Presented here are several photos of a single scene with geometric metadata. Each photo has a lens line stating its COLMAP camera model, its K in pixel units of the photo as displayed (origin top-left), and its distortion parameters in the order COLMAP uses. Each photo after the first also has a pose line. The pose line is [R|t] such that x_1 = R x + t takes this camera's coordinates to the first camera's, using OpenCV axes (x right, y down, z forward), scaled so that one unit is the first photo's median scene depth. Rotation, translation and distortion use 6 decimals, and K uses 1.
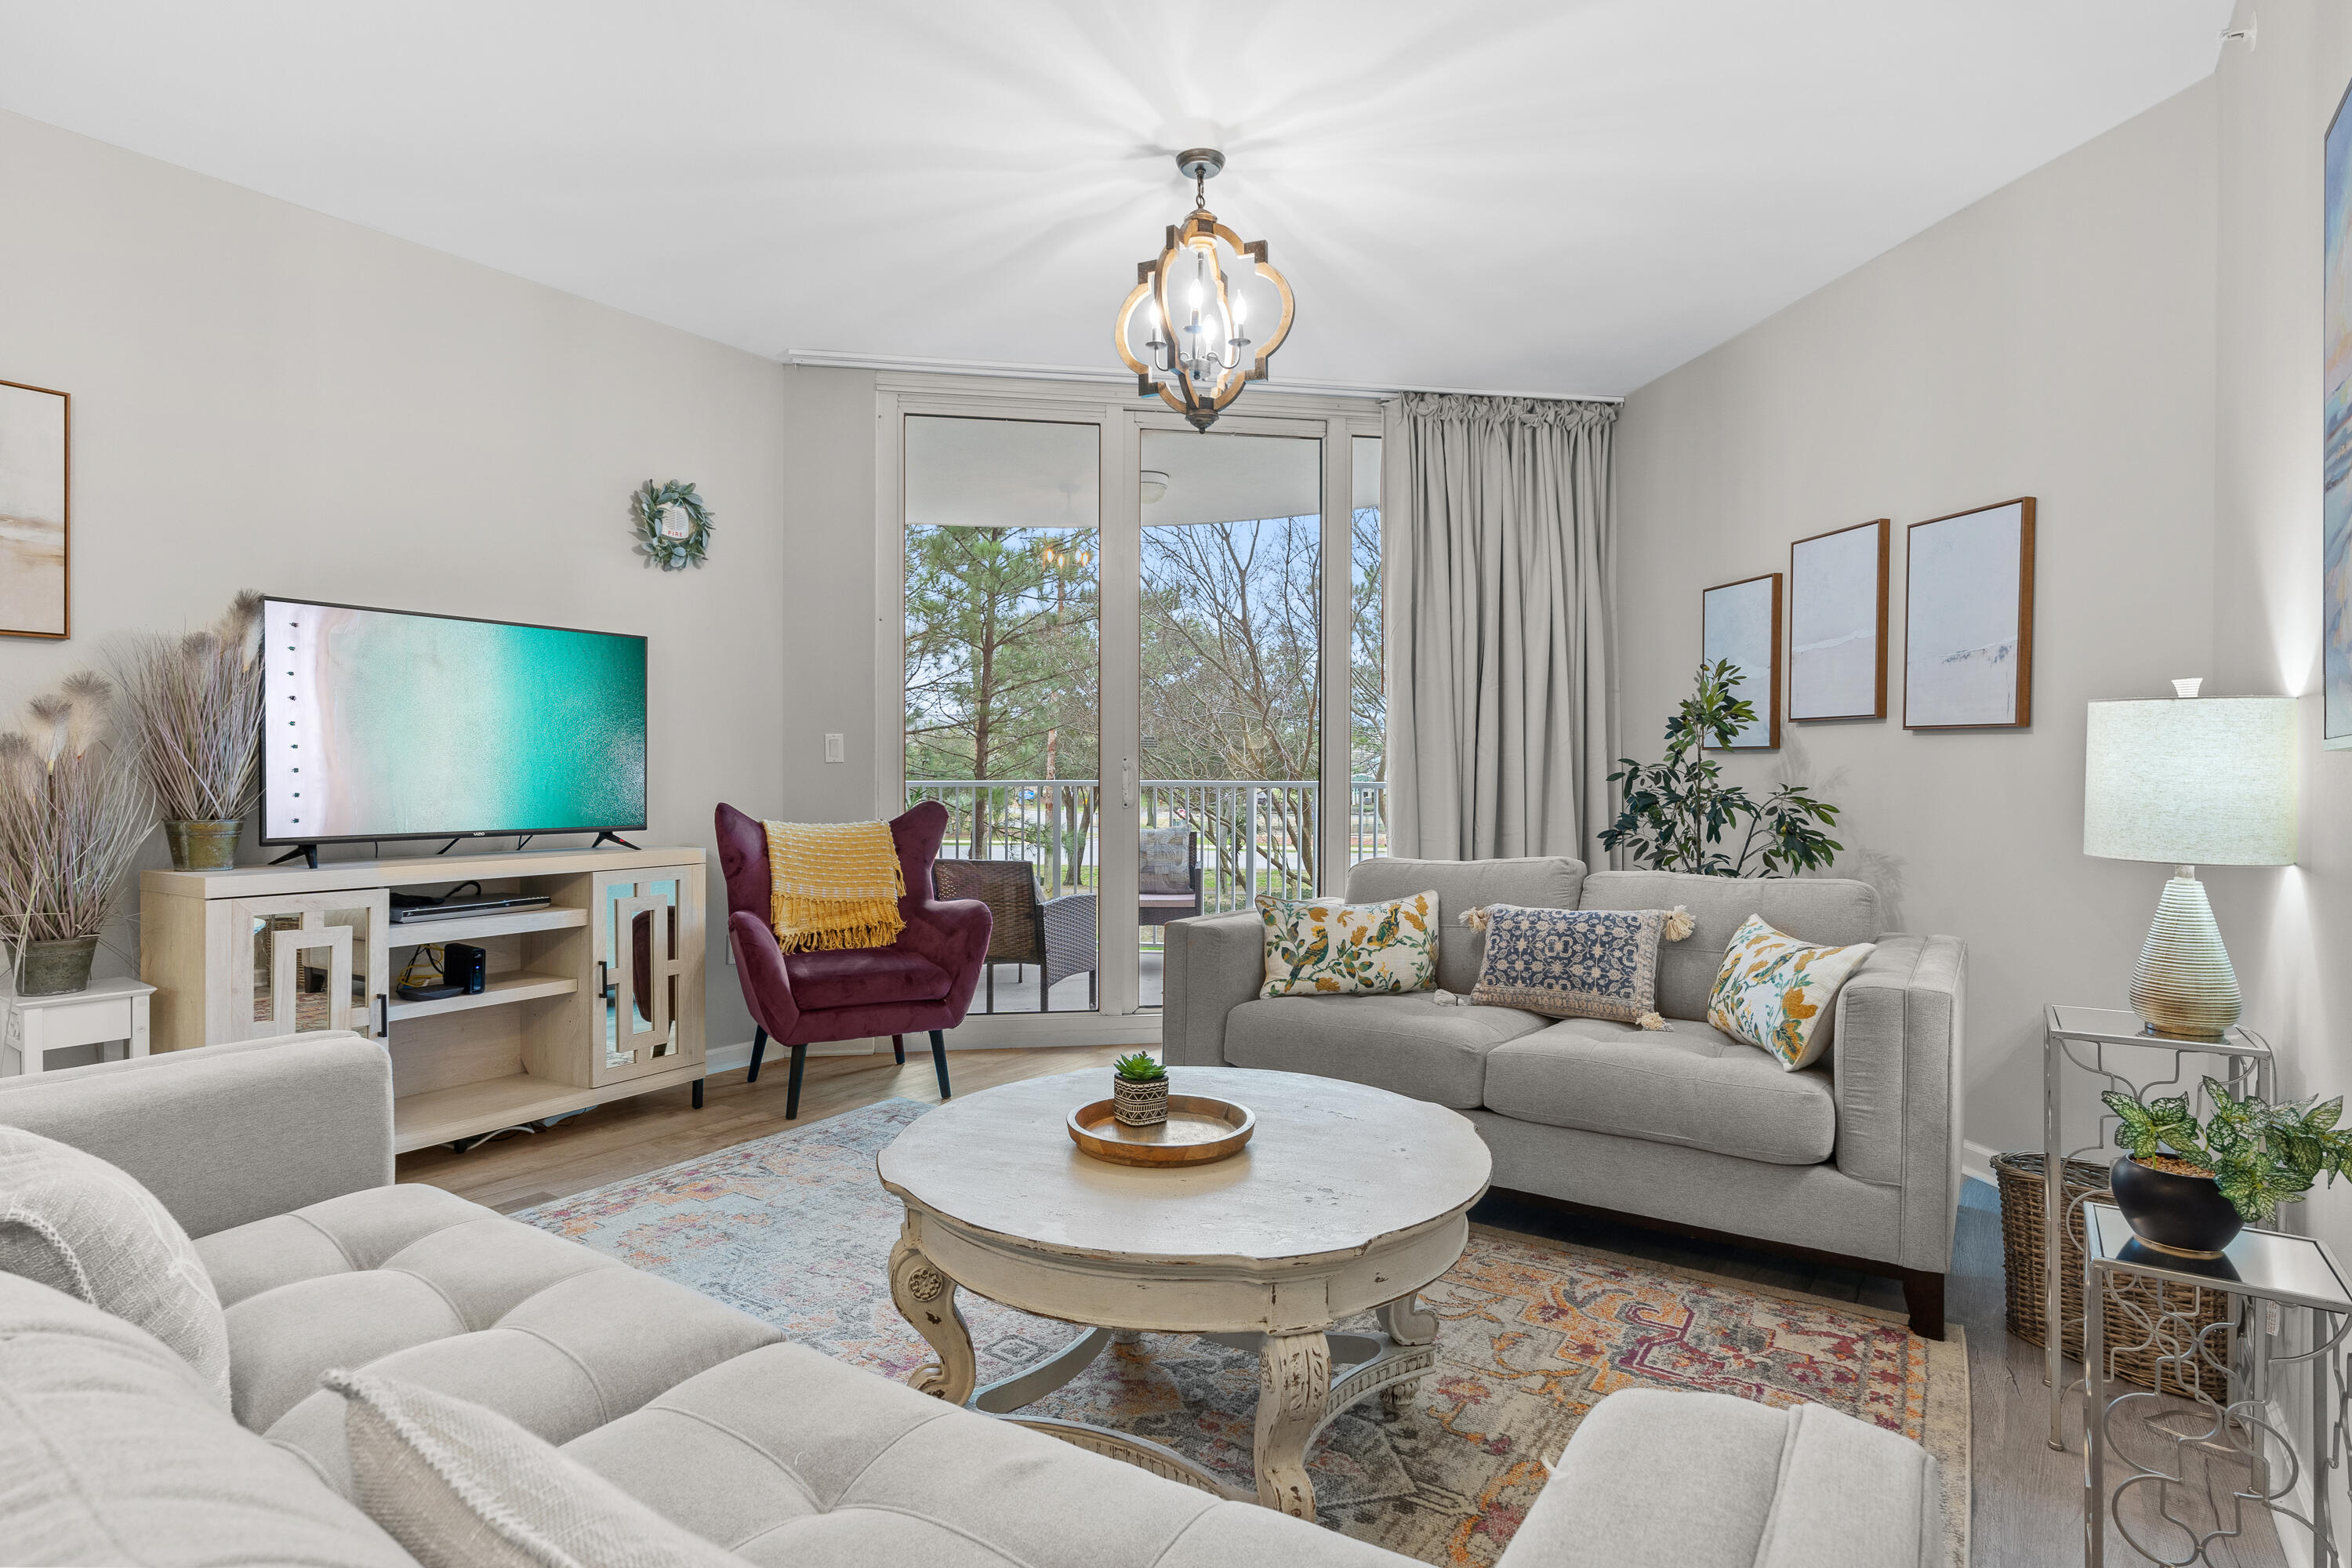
lens RADIAL K [[1218.3, 0, 1171.0], [0, 1218.3, 784.6], [0, 0, 1]] dist [-0.013453, 0.000004]
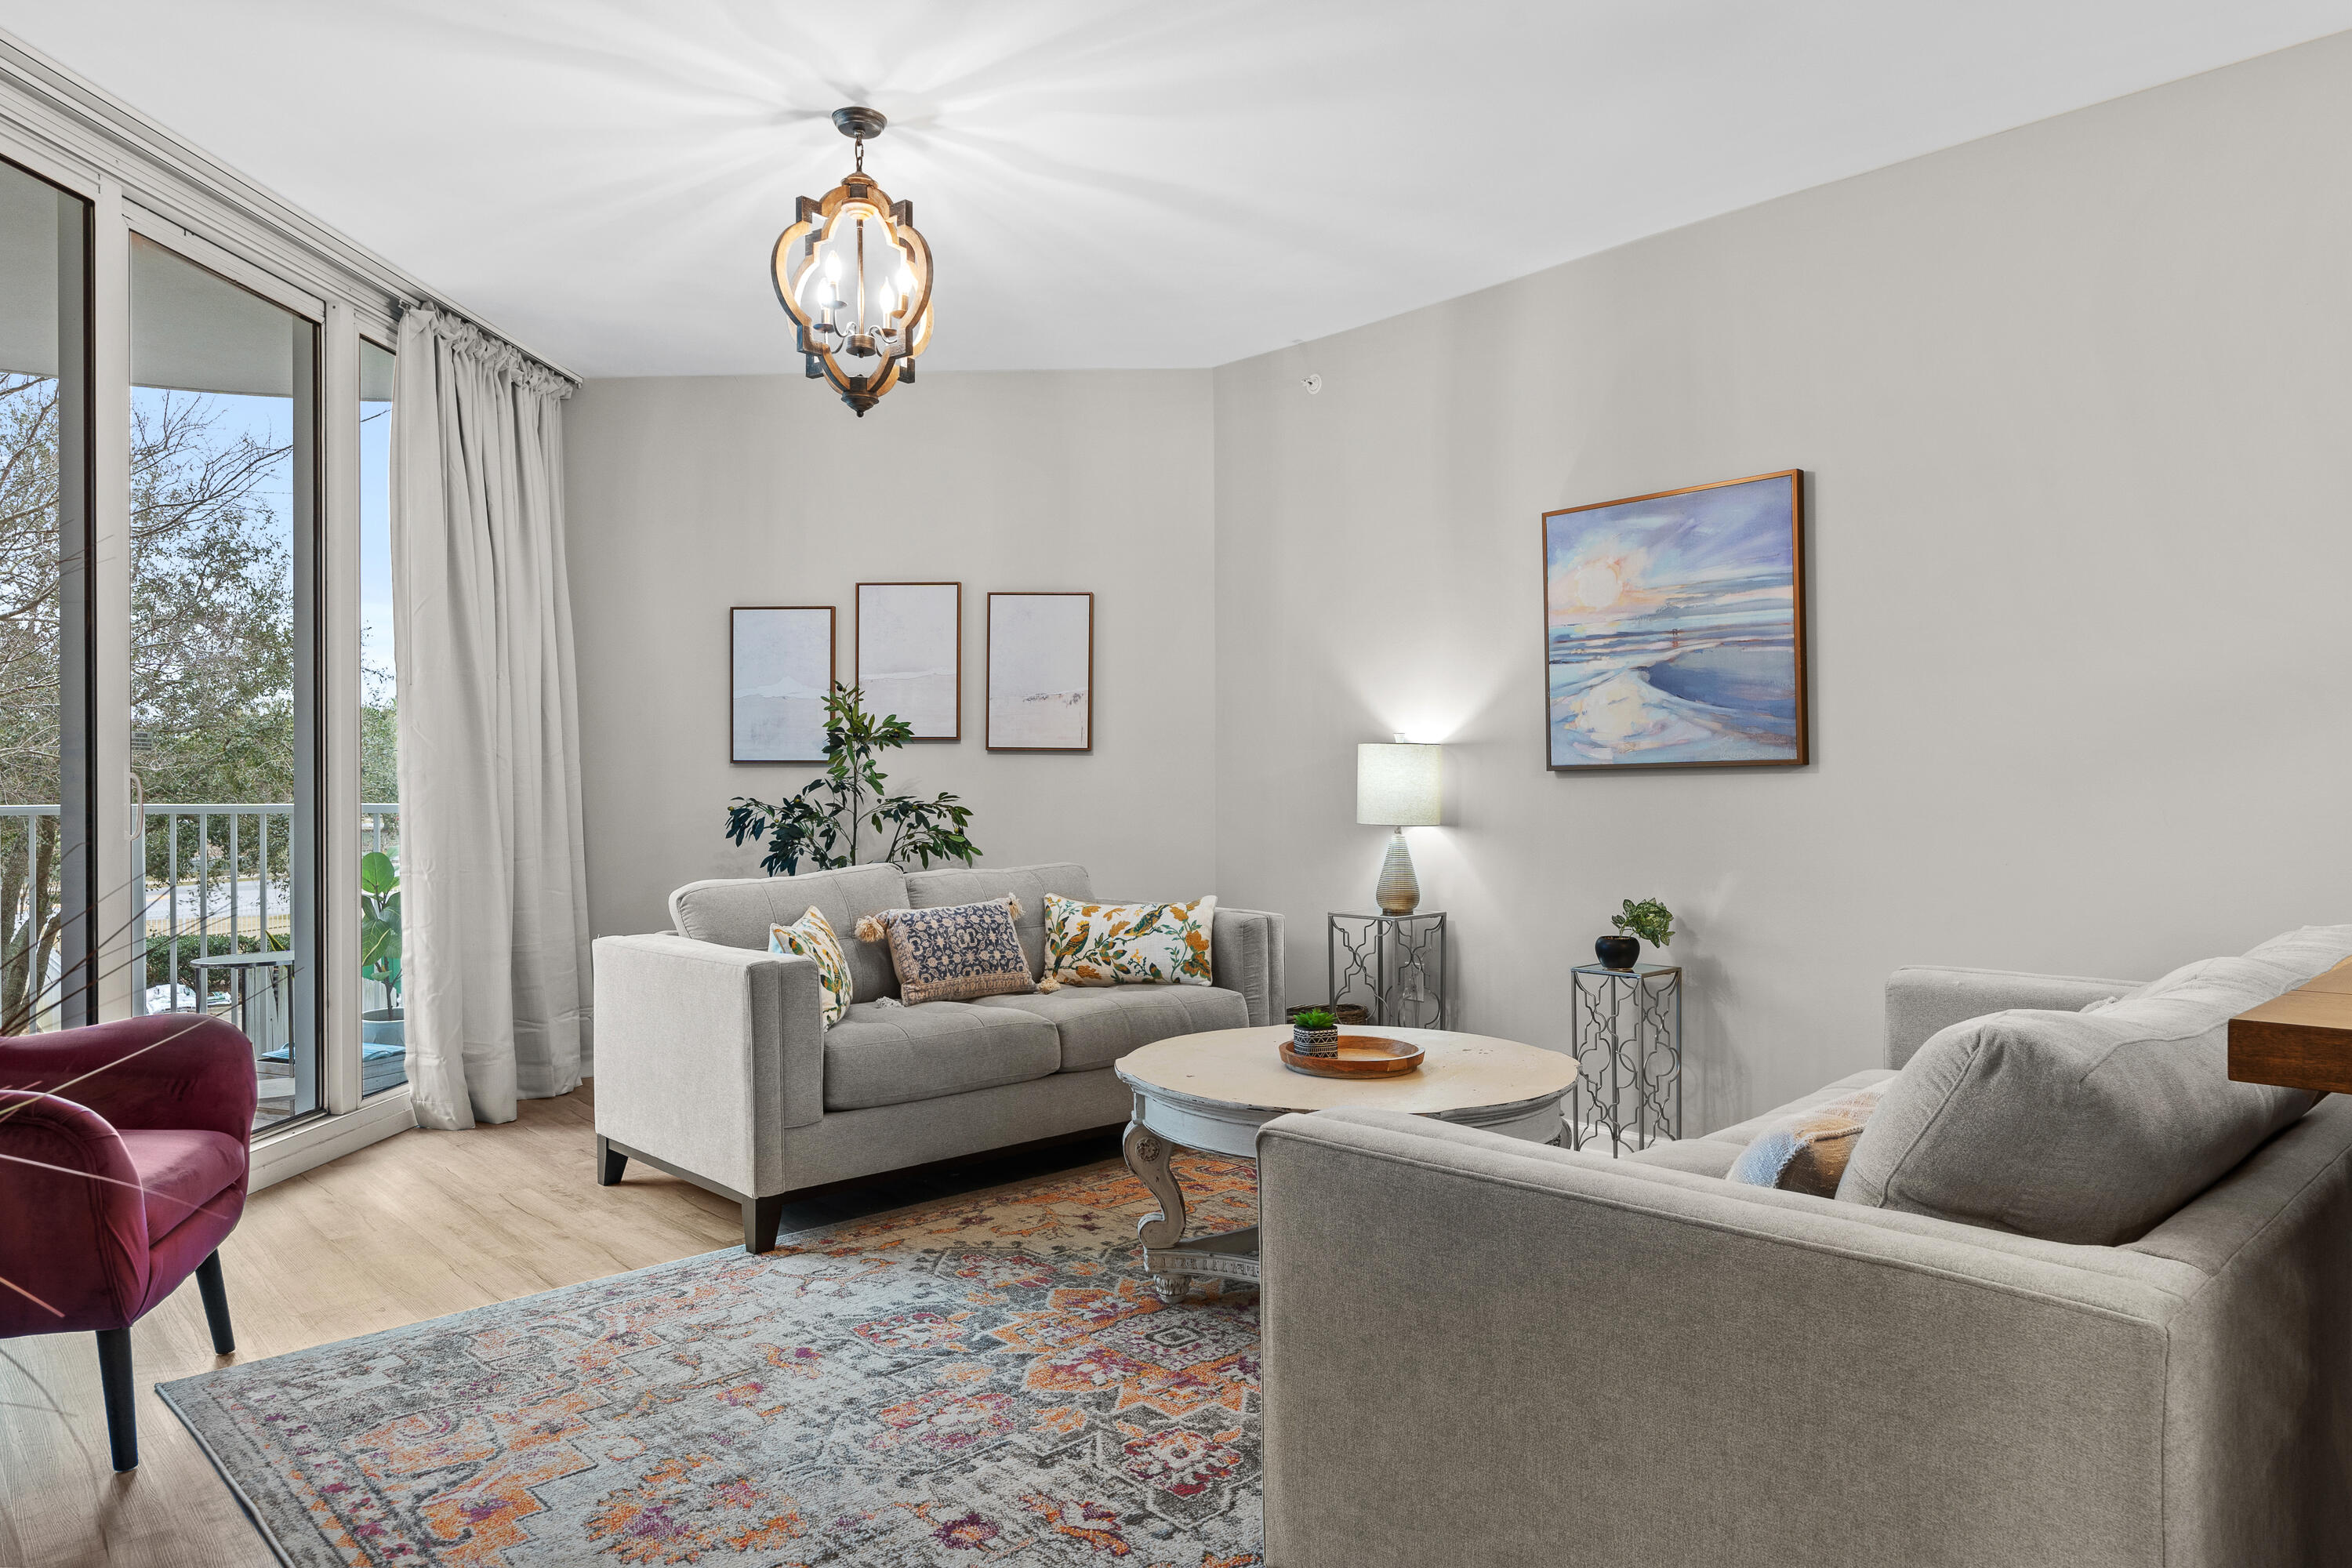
lens RADIAL K [[1480.7, 0, 1167.7], [0, 1480.7, 788.3], [0, 0, 1]] dist [-0.002055, 0.003945]
pose [[0.221276, -0.008316, 0.975176, -0.995325], [0.015917, 0.999861, 0.004914, -0.009839], [-0.975081, 0.014434, 0.221377, 0.519602]]
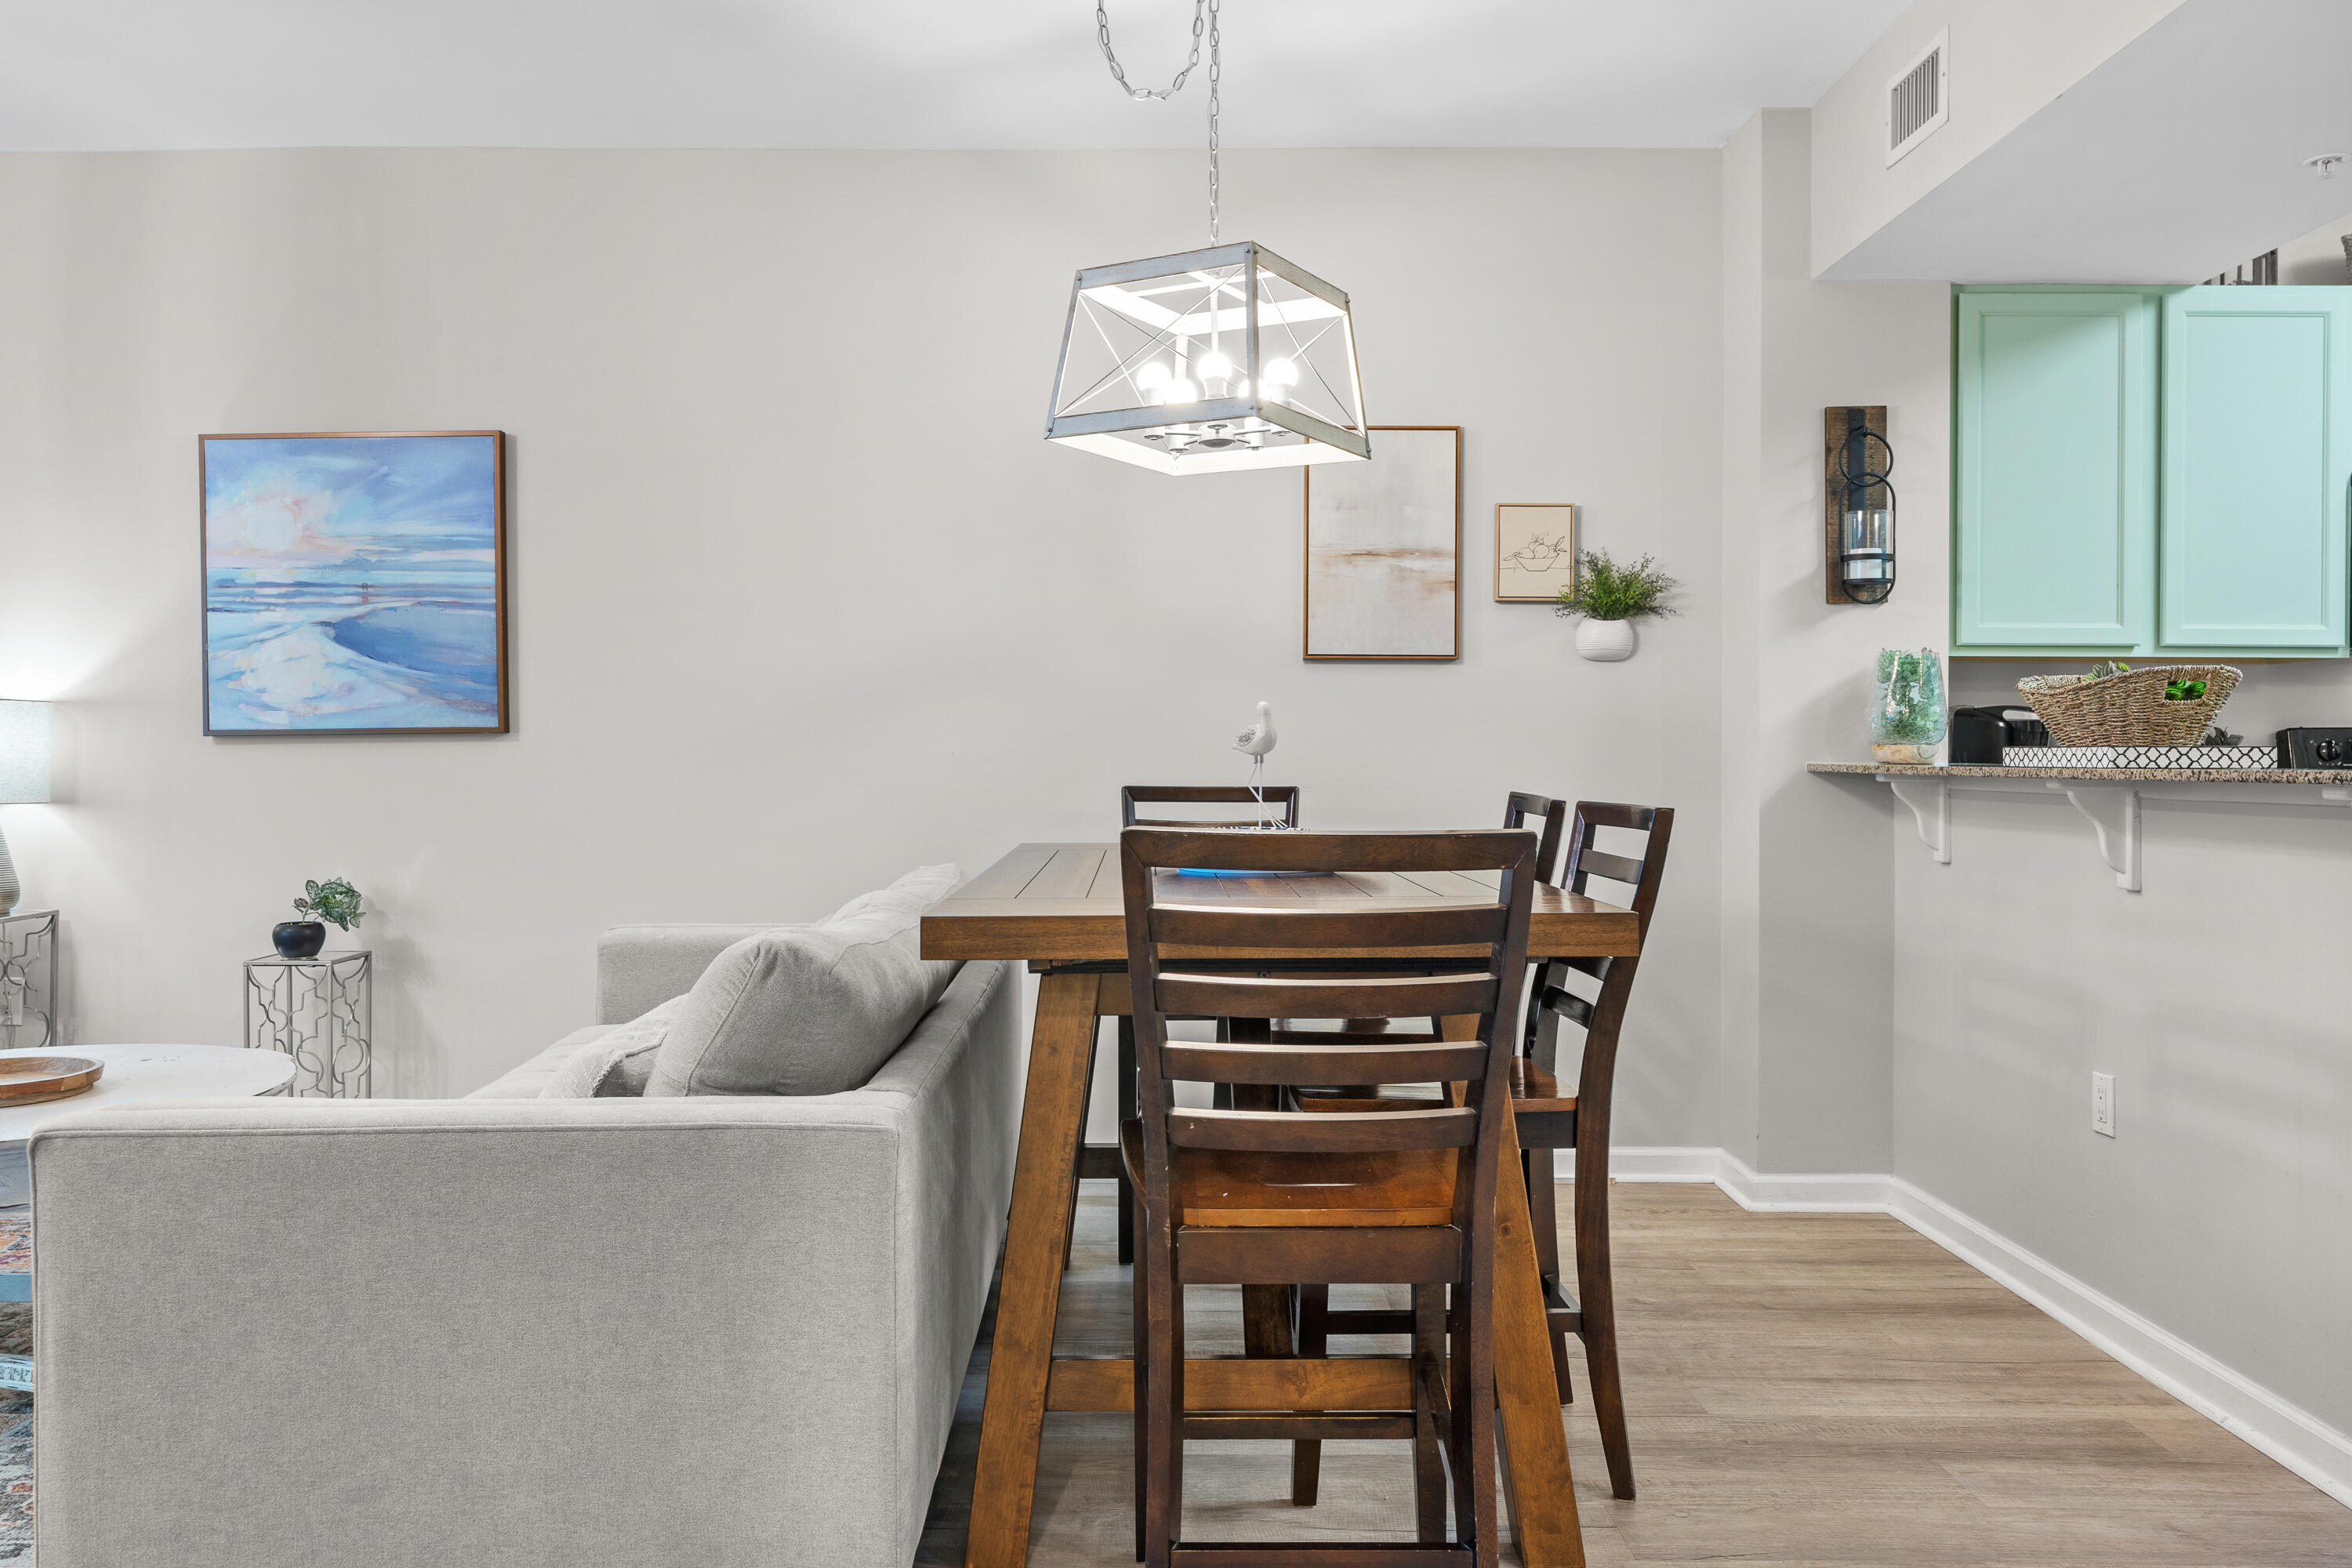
lens RADIAL K [[1765.4, 0, 1172.6], [0, 1765.4, 775.8], [0, 0, 1]] dist [0.000727, 0.000714]
pose [[-0.570549, -0.015125, 0.821124, -1.406801], [0.006778, 0.999710, 0.023123, -0.008765], [-0.821235, 0.018758, -0.570281, 0.825507]]
